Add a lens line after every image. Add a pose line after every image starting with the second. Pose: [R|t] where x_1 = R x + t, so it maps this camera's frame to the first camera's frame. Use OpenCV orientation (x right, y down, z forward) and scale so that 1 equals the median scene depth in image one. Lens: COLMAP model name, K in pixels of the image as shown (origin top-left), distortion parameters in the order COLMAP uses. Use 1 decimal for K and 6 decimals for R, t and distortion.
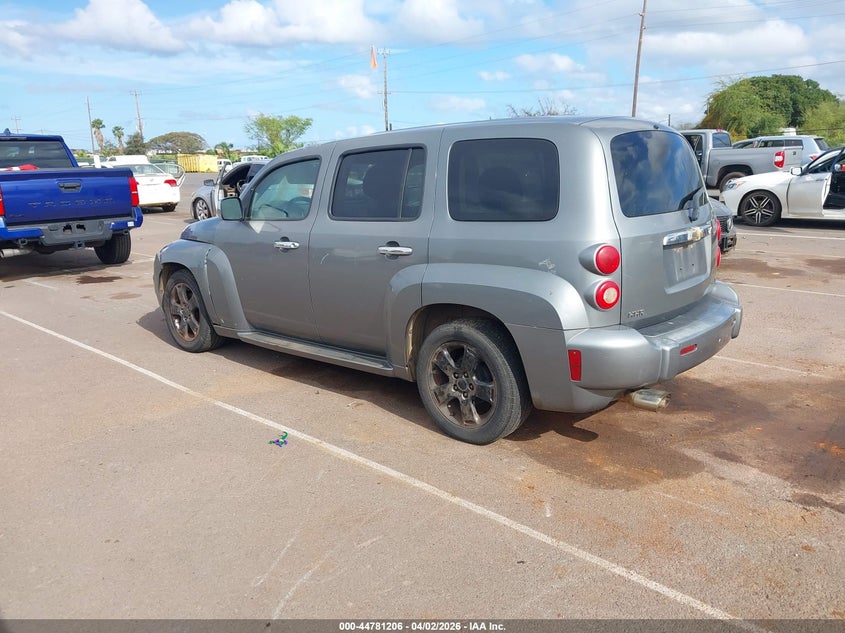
lens RADIAL K [[650.1, 0, 423.2], [0, 650.1, 312.4], [0, 0, 1]] dist [-0.004211, 0.010698]
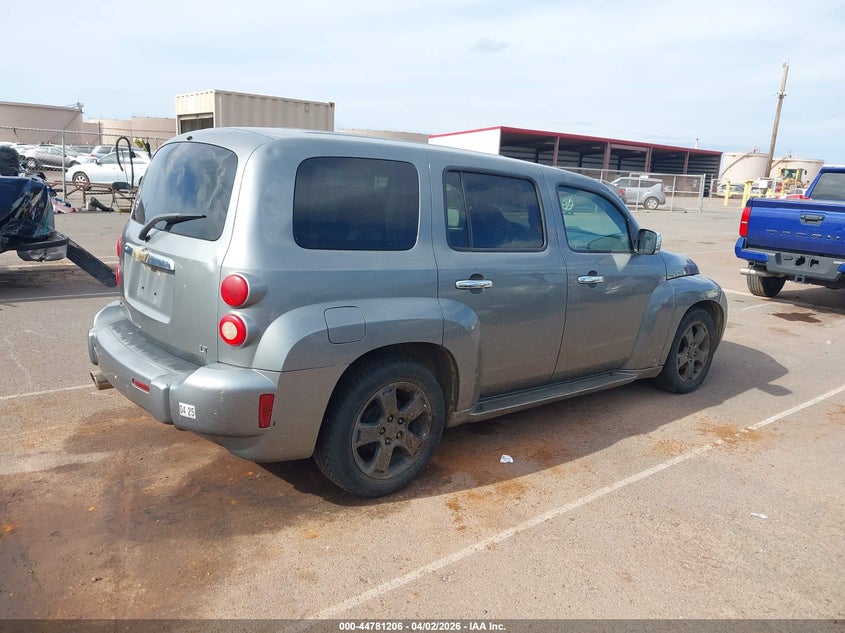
lens RADIAL K [[650.1, 0, 429.1], [0, 650.1, 315.0], [0, 0, 1]] dist [-0.004211, 0.010698]
pose [[-0.105110, 0.229909, -0.967519, 1.089448], [-0.287370, 0.924380, 0.250878, -0.324790], [0.952035, 0.304406, -0.031093, 1.238874]]
